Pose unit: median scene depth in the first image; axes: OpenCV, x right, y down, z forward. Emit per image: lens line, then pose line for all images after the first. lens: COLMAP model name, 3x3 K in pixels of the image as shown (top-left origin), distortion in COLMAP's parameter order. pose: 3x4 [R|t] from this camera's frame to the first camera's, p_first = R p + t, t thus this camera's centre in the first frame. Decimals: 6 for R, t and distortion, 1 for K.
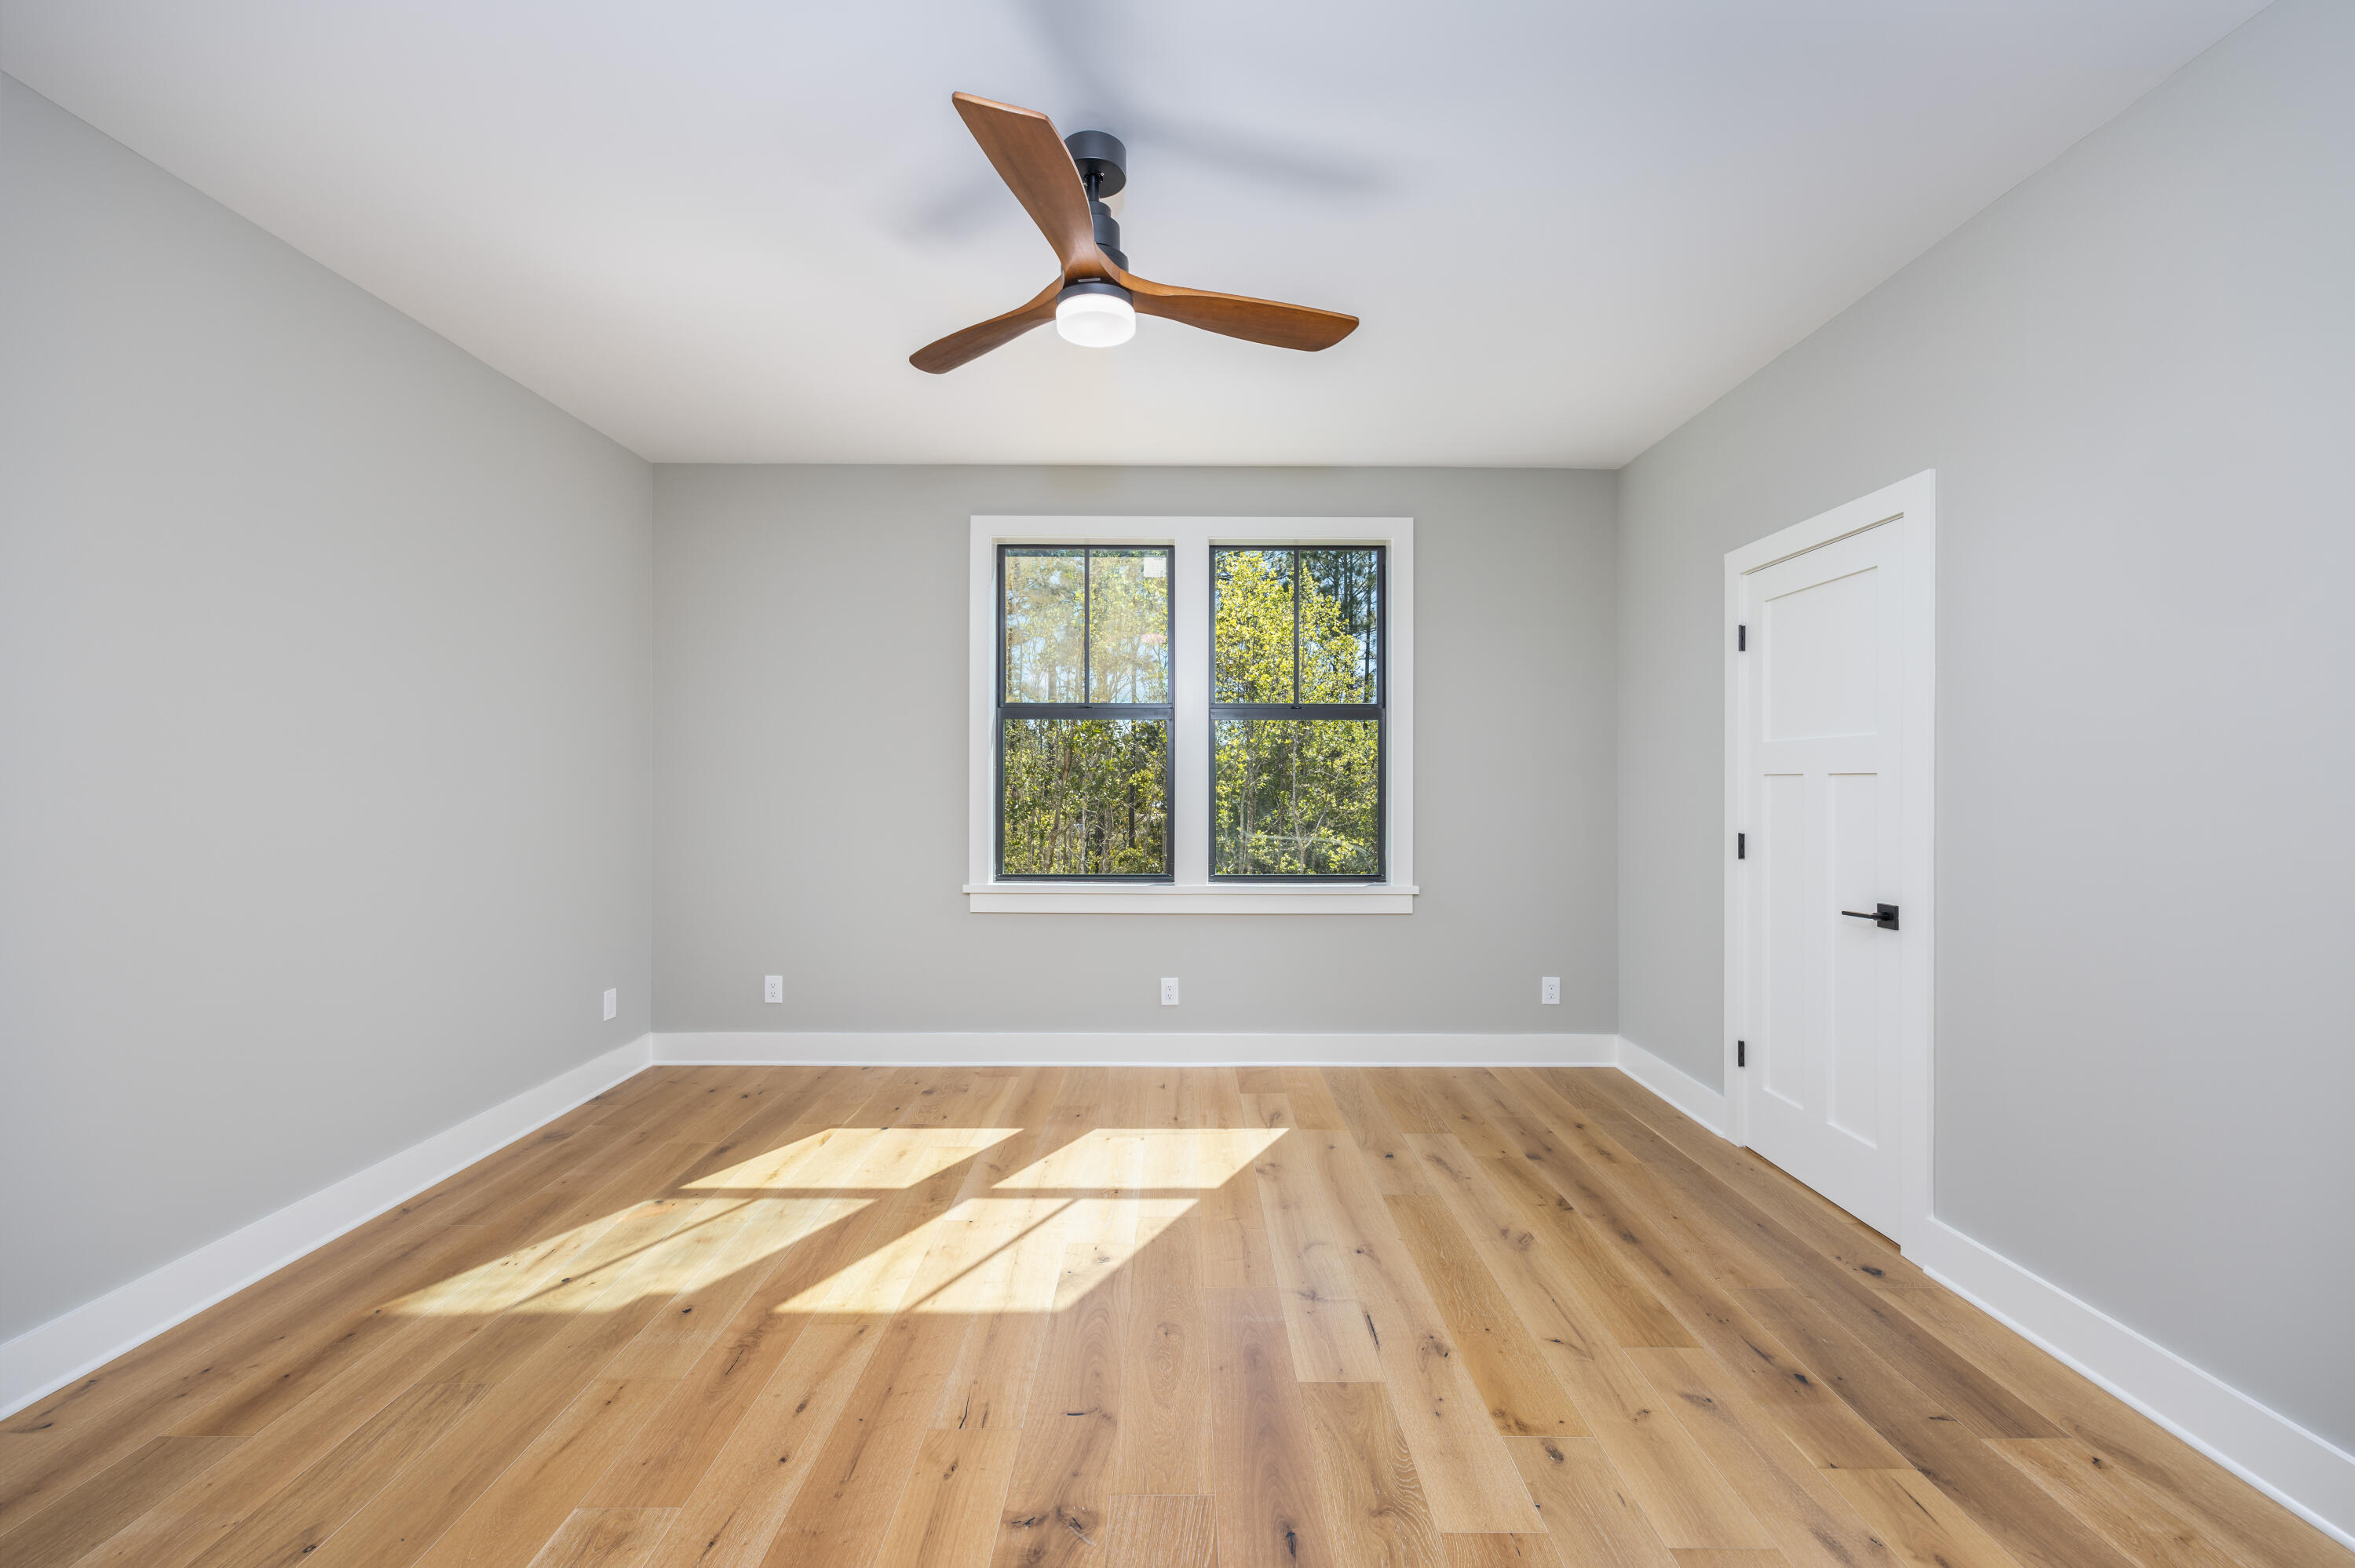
lens RADIAL K [[949.8, 0, 1175.6], [0, 949.8, 778.5], [0, 0, 1]] dist [-0.007364, -0.000088]
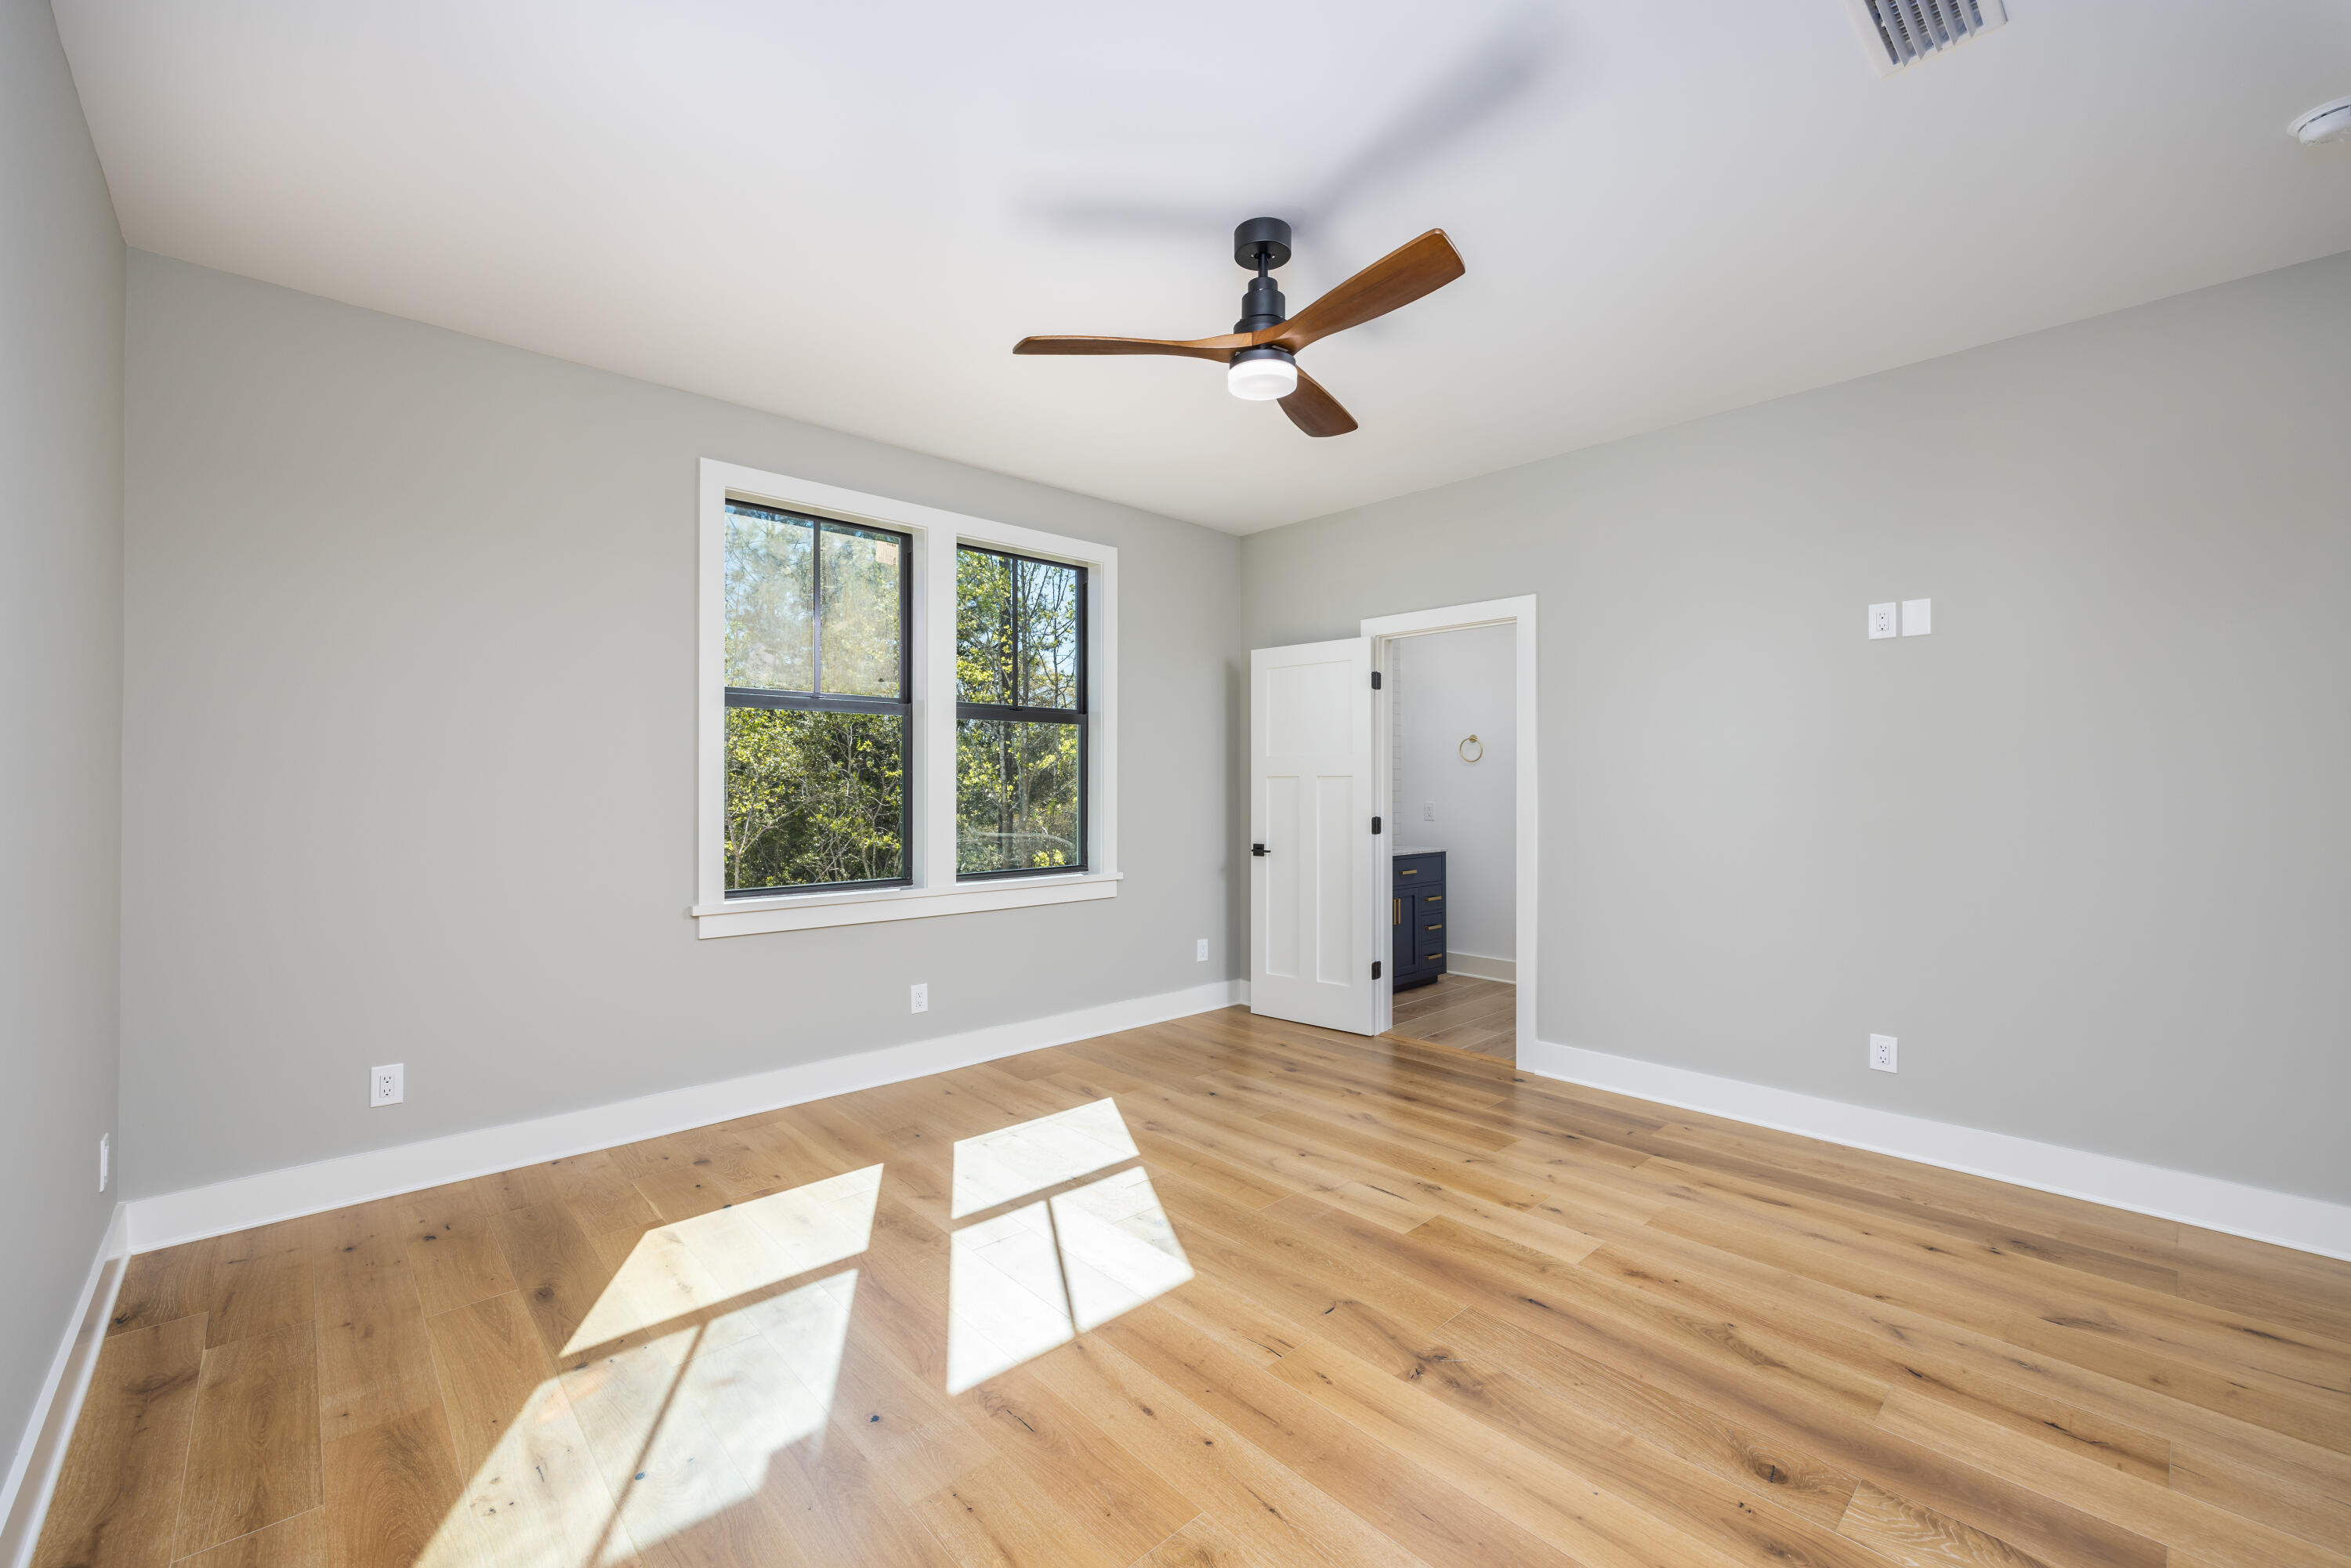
lens RADIAL K [[948.2, 0, 1183.9], [0, 948.2, 780.7], [0, 0, 1]] dist [-0.007364, -0.000088]
pose [[0.733713, 0.001013, 0.679459, -0.564585], [0.001387, 0.999995, -0.002989, 0.008812], [-0.679458, 0.003135, 0.733708, 0.141439]]
